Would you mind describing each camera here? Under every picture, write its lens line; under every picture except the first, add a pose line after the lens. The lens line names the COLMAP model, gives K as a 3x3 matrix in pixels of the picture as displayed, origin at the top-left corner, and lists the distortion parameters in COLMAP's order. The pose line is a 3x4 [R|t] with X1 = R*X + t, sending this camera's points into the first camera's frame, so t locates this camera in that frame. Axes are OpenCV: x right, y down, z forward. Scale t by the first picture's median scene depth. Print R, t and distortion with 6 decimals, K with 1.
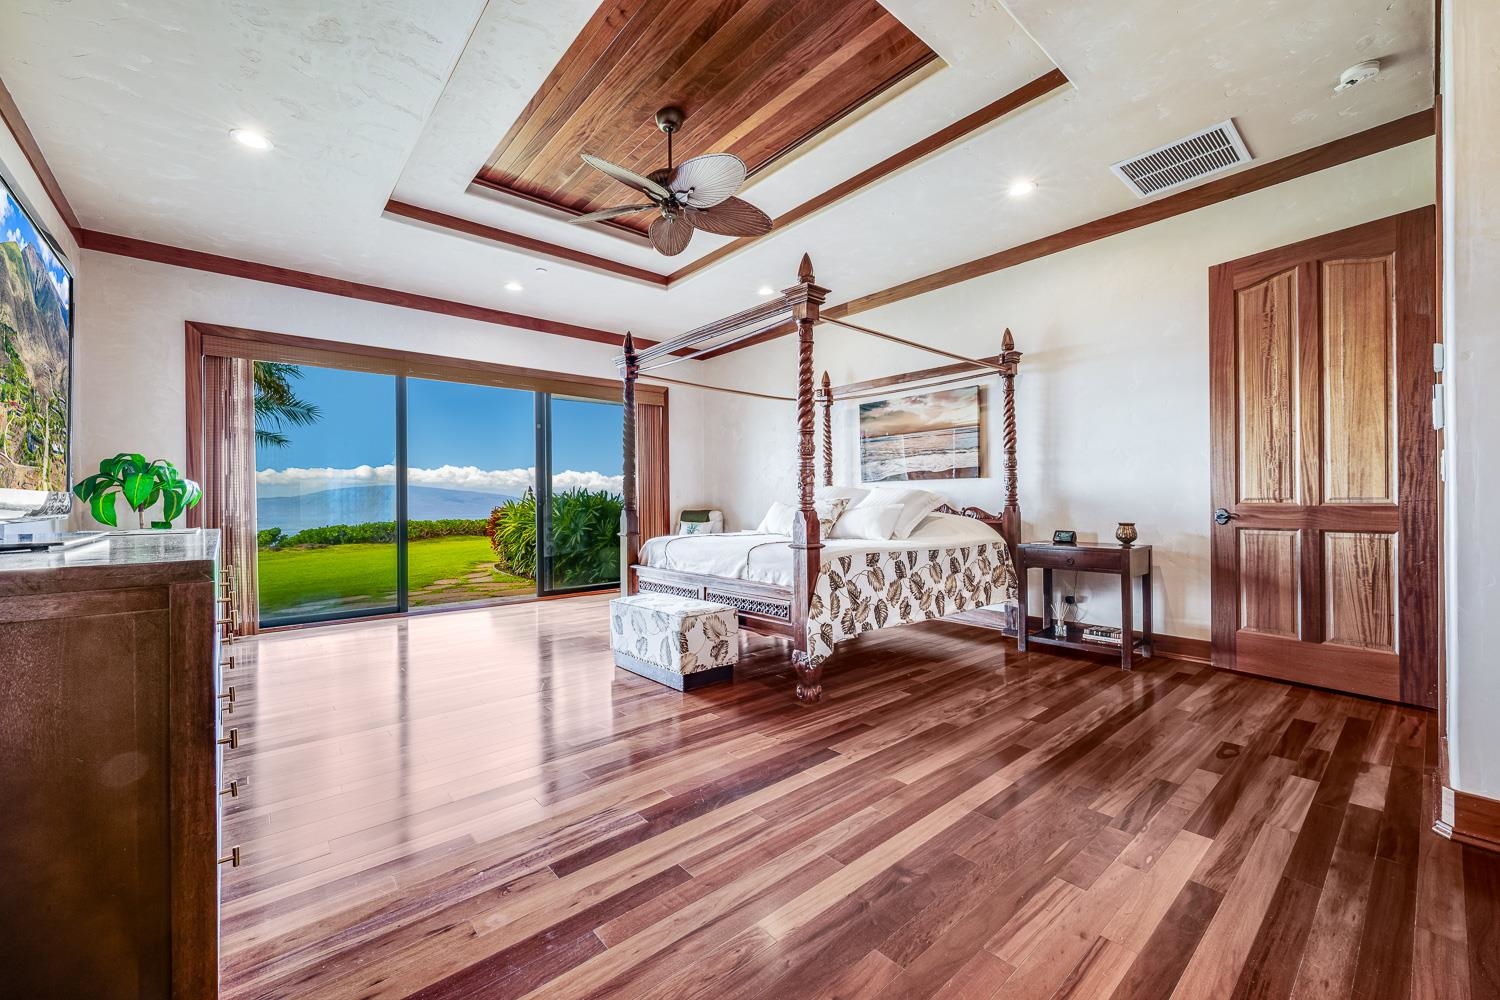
lens RADIAL K [[600.6, 0, 738.4], [0, 600.6, 501.9], [0, 0, 1]] dist [-0.000998, 0.000181]
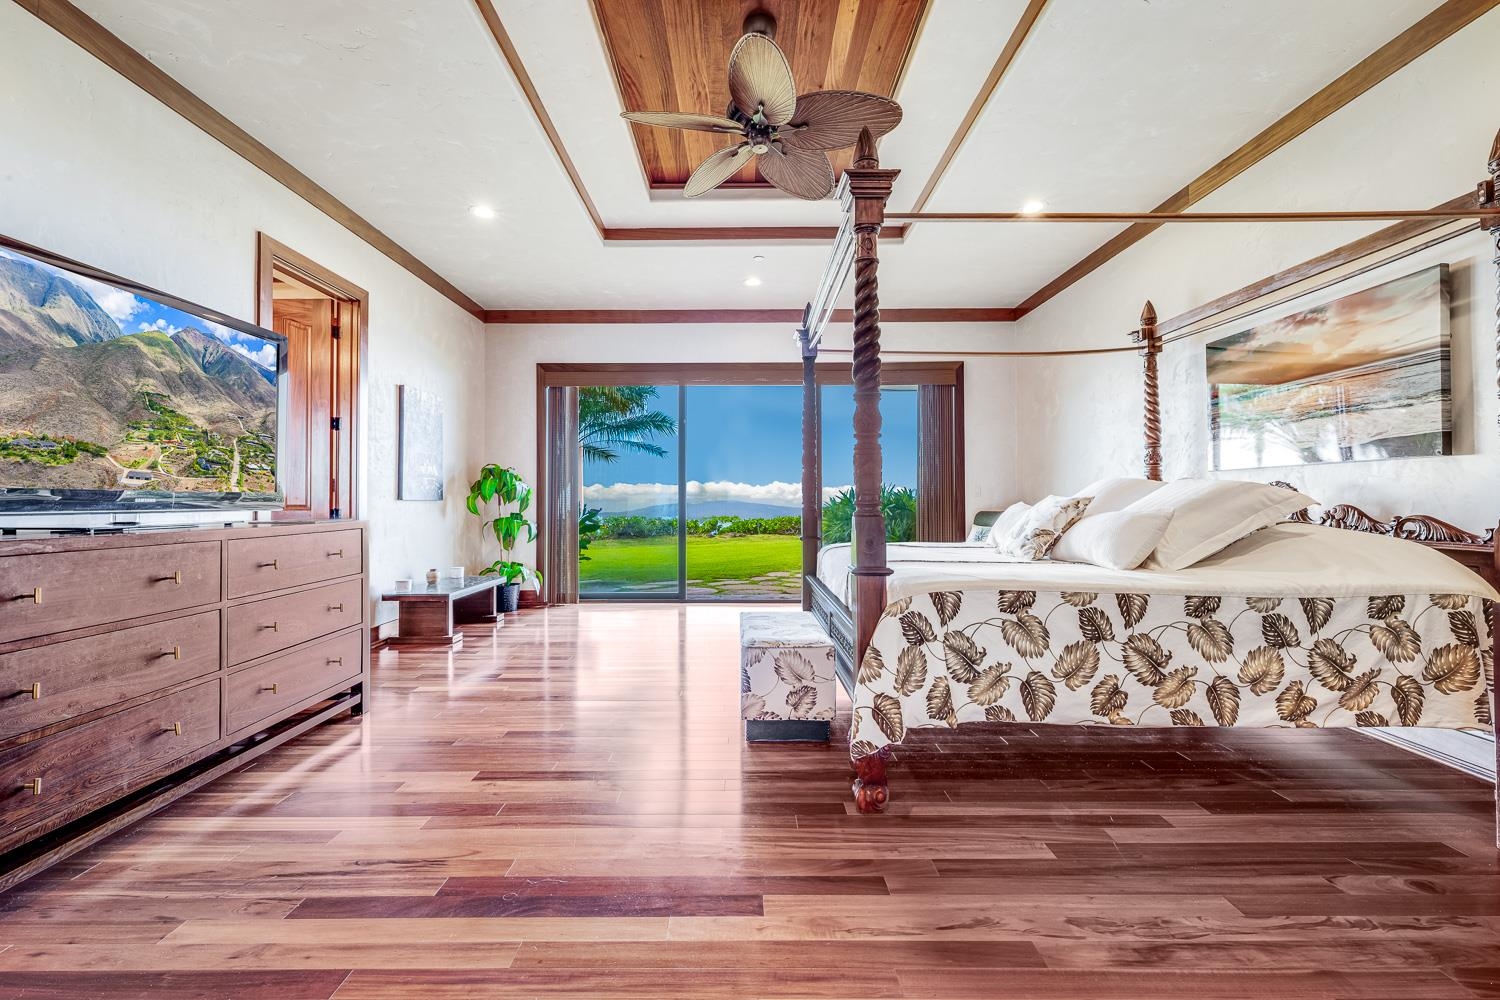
lens RADIAL K [[600.6, 0, 747.5], [0, 600.6, 496.6], [0, 0, 1]] dist [-0.000998, 0.000181]
pose [[0.758943, 0.002177, -0.651153, 0.373870], [-0.004683, 0.999987, -0.002115, -0.004324], [0.651140, 0.004655, 0.758943, 0.350344]]
